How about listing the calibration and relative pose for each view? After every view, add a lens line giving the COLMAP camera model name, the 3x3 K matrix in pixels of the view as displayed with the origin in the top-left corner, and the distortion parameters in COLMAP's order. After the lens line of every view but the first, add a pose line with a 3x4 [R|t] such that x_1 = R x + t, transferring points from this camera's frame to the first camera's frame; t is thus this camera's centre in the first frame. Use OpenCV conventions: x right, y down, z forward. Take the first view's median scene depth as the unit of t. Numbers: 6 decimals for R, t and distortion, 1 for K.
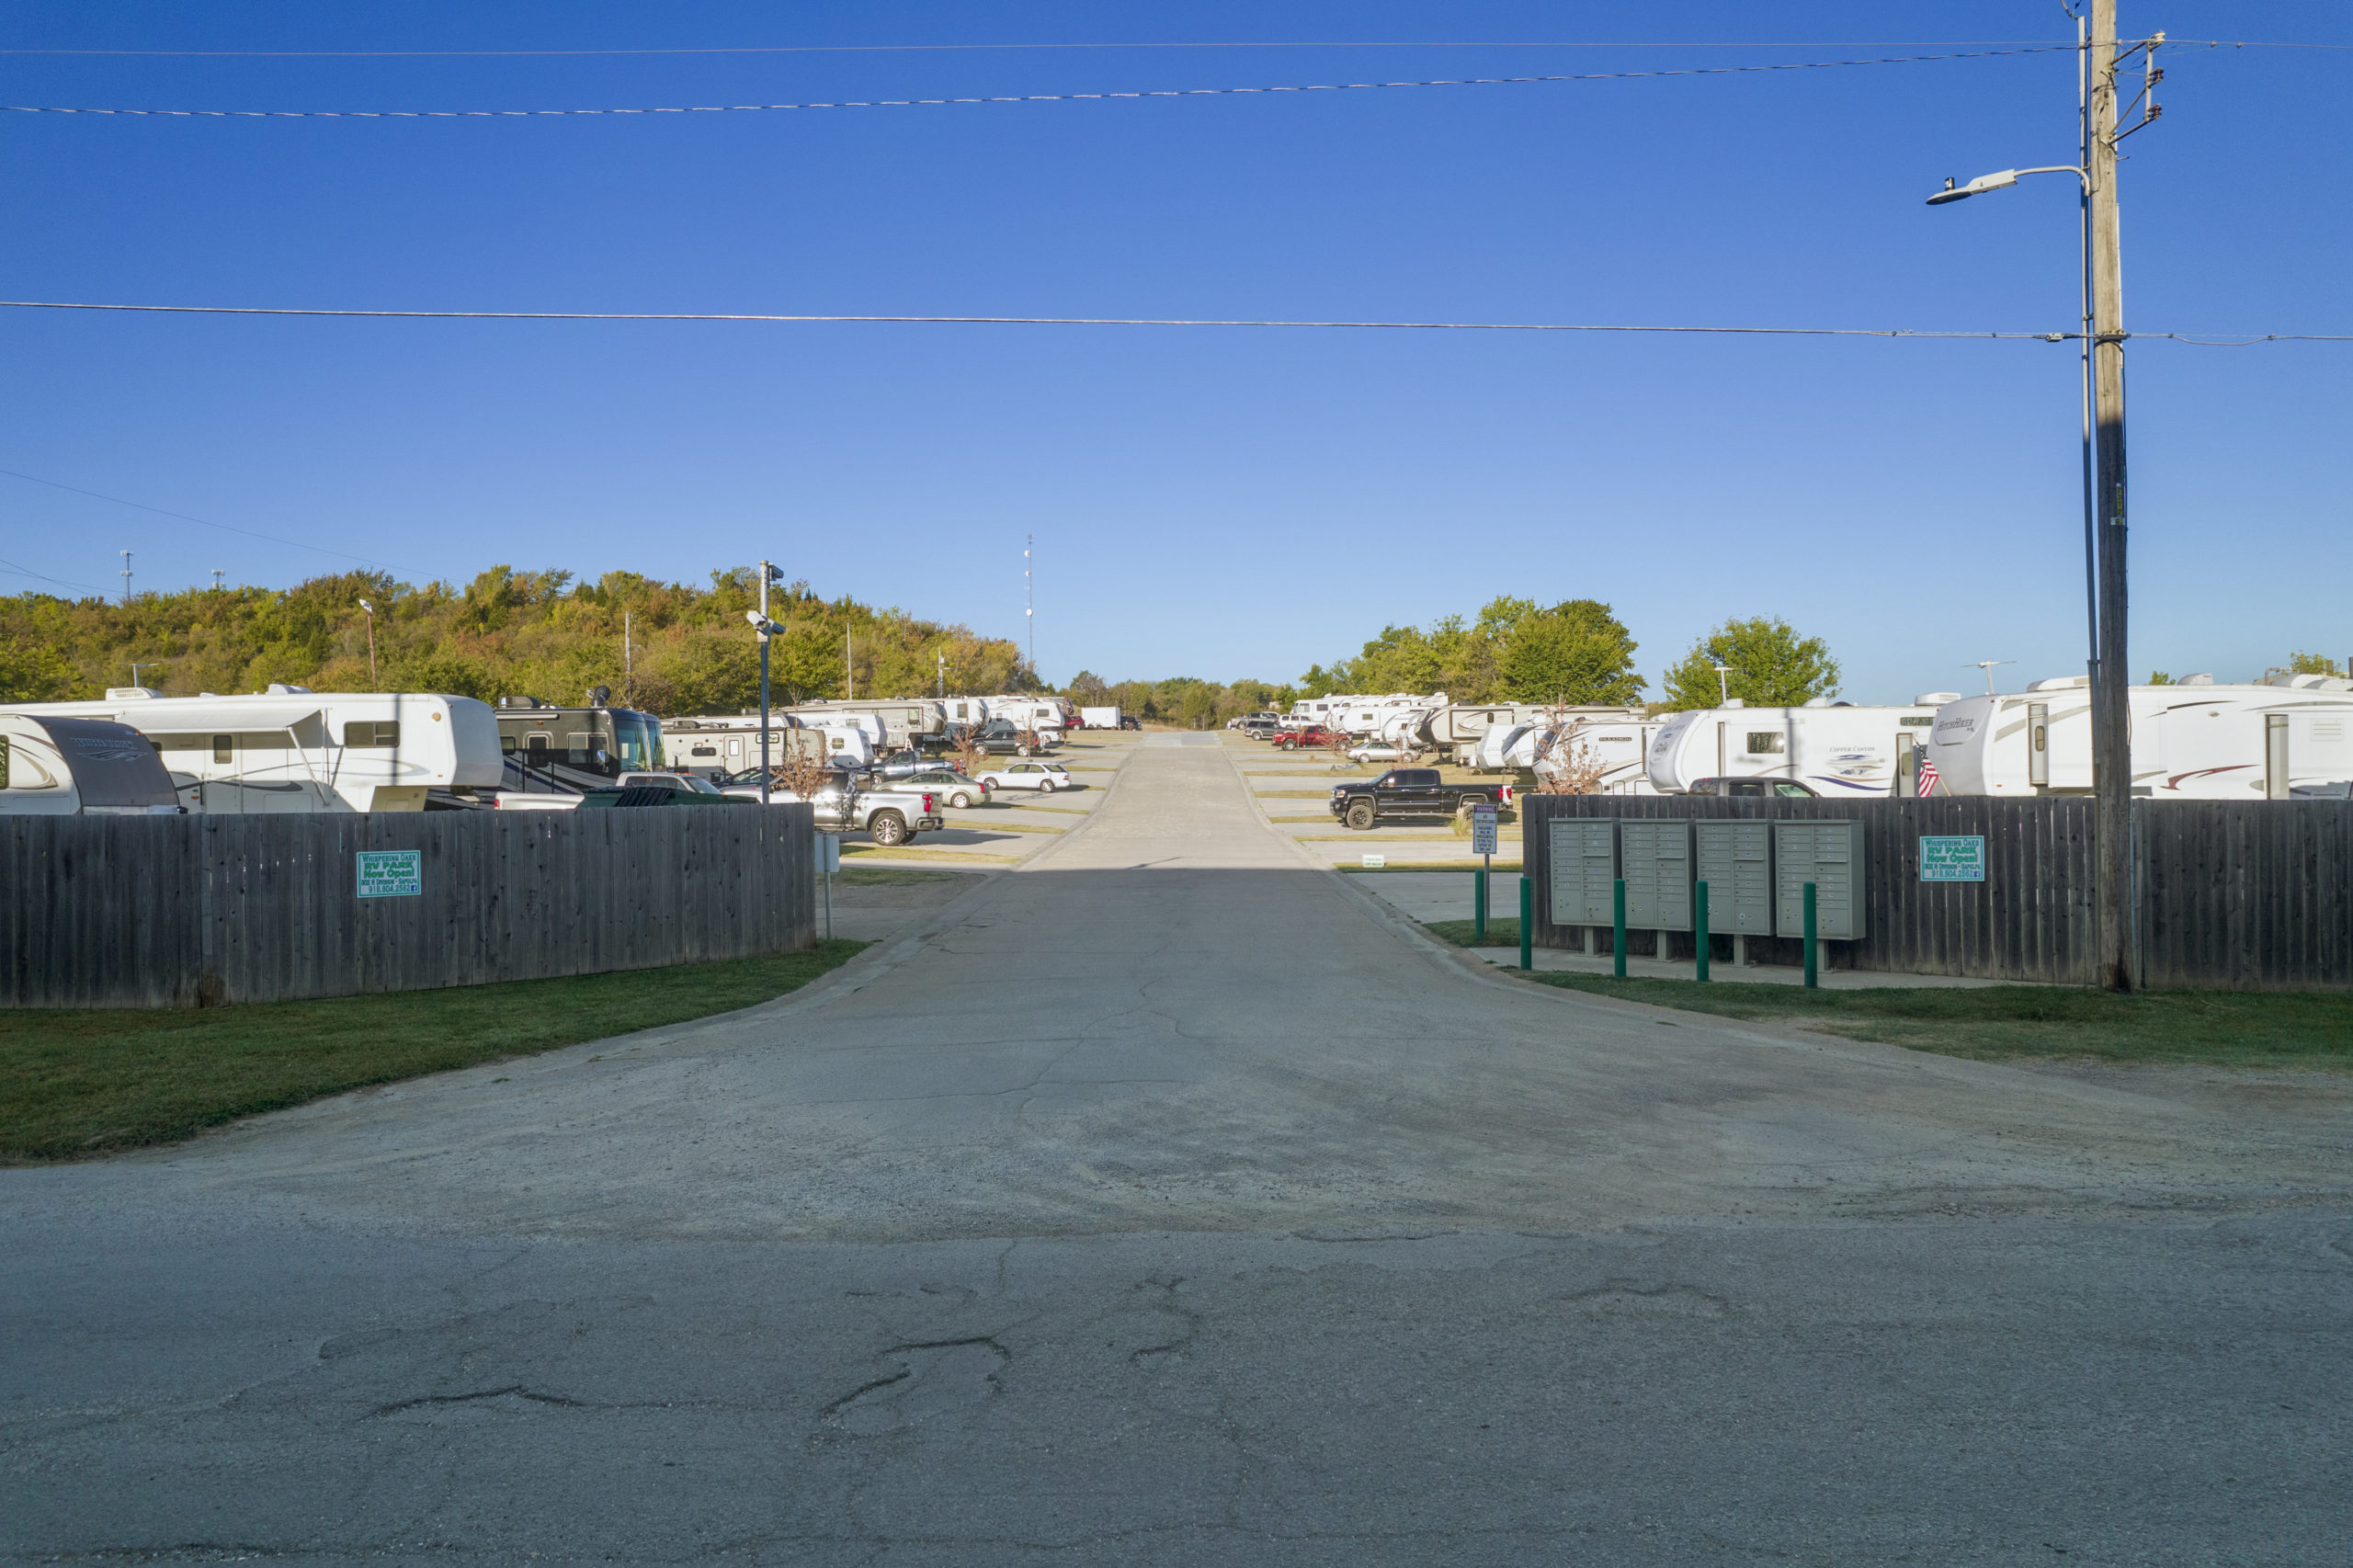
lens RADIAL K [[1546.6, 0, 1176.5], [0, 1546.6, 784.0], [0, 0, 1]] dist [-0.076769, 0.067028]
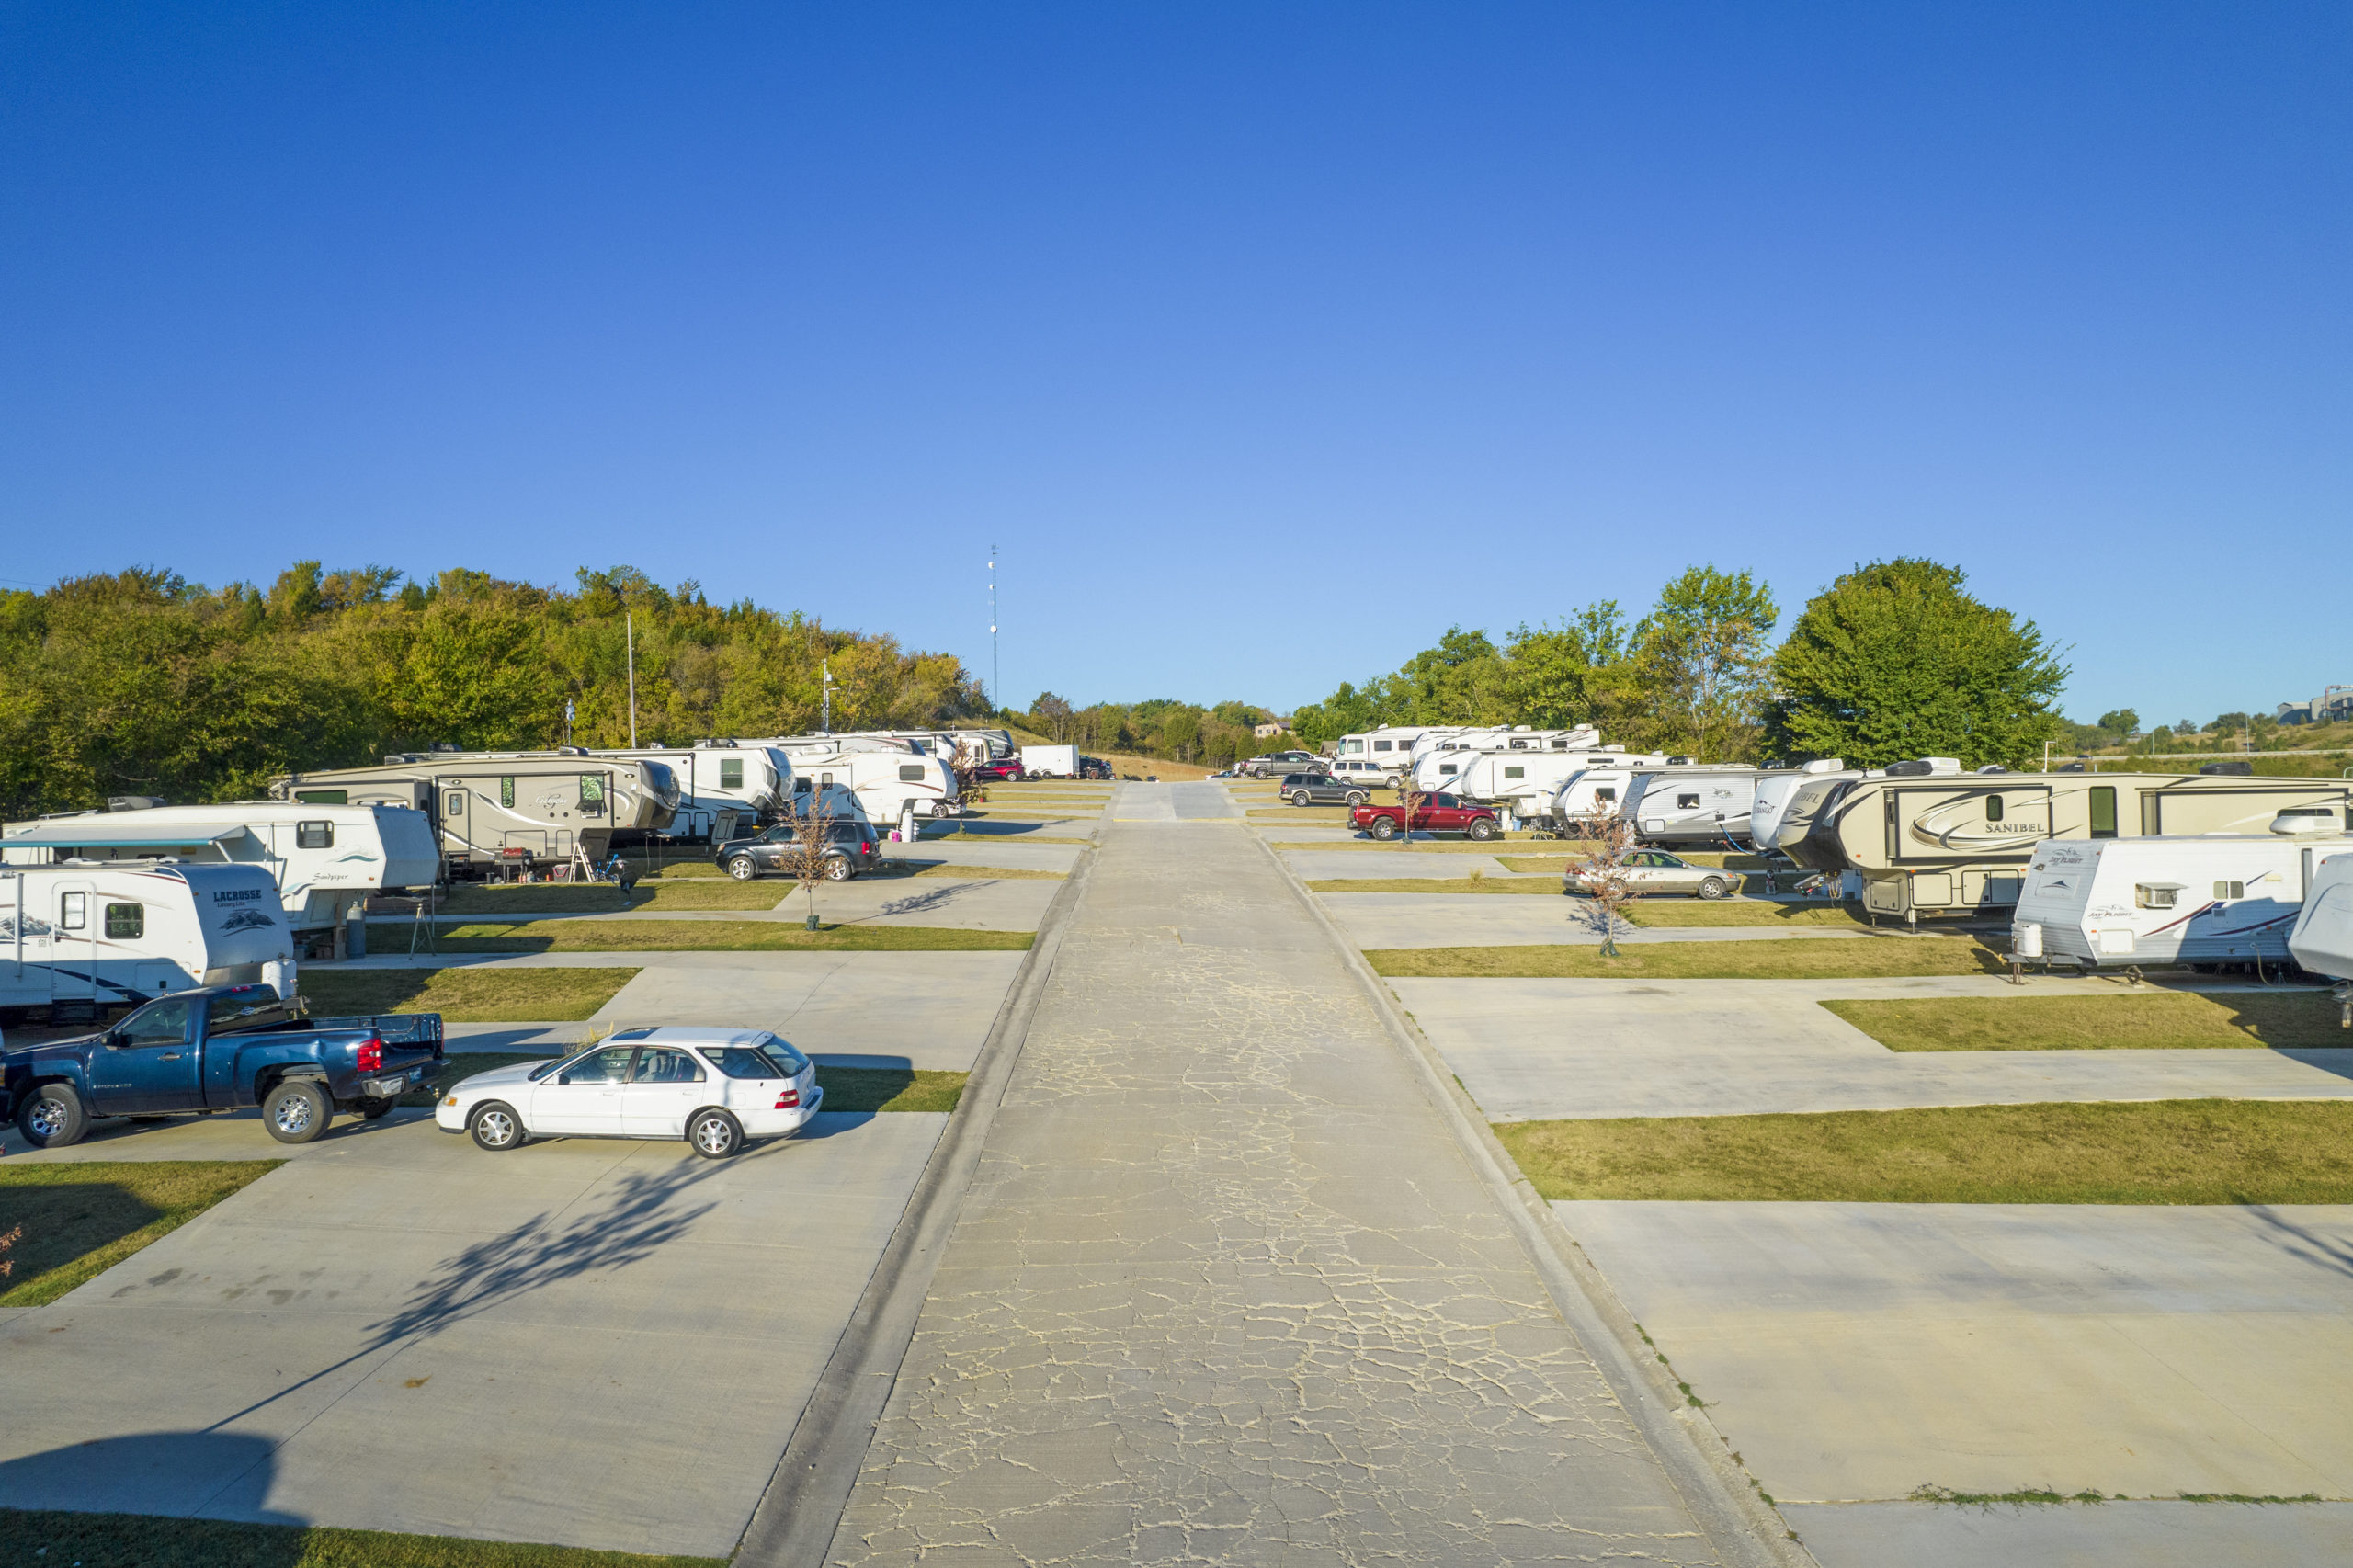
lens RADIAL K [[1546.6, 0, 1176.5], [0, 1546.6, 784.0], [0, 0, 1]] dist [-0.076769, 0.067028]
pose [[0.999871, -0.003400, 0.015680, -0.005130], [0.003618, 0.999897, -0.013875, -0.026427], [-0.015631, 0.013930, 0.999781, 0.369602]]
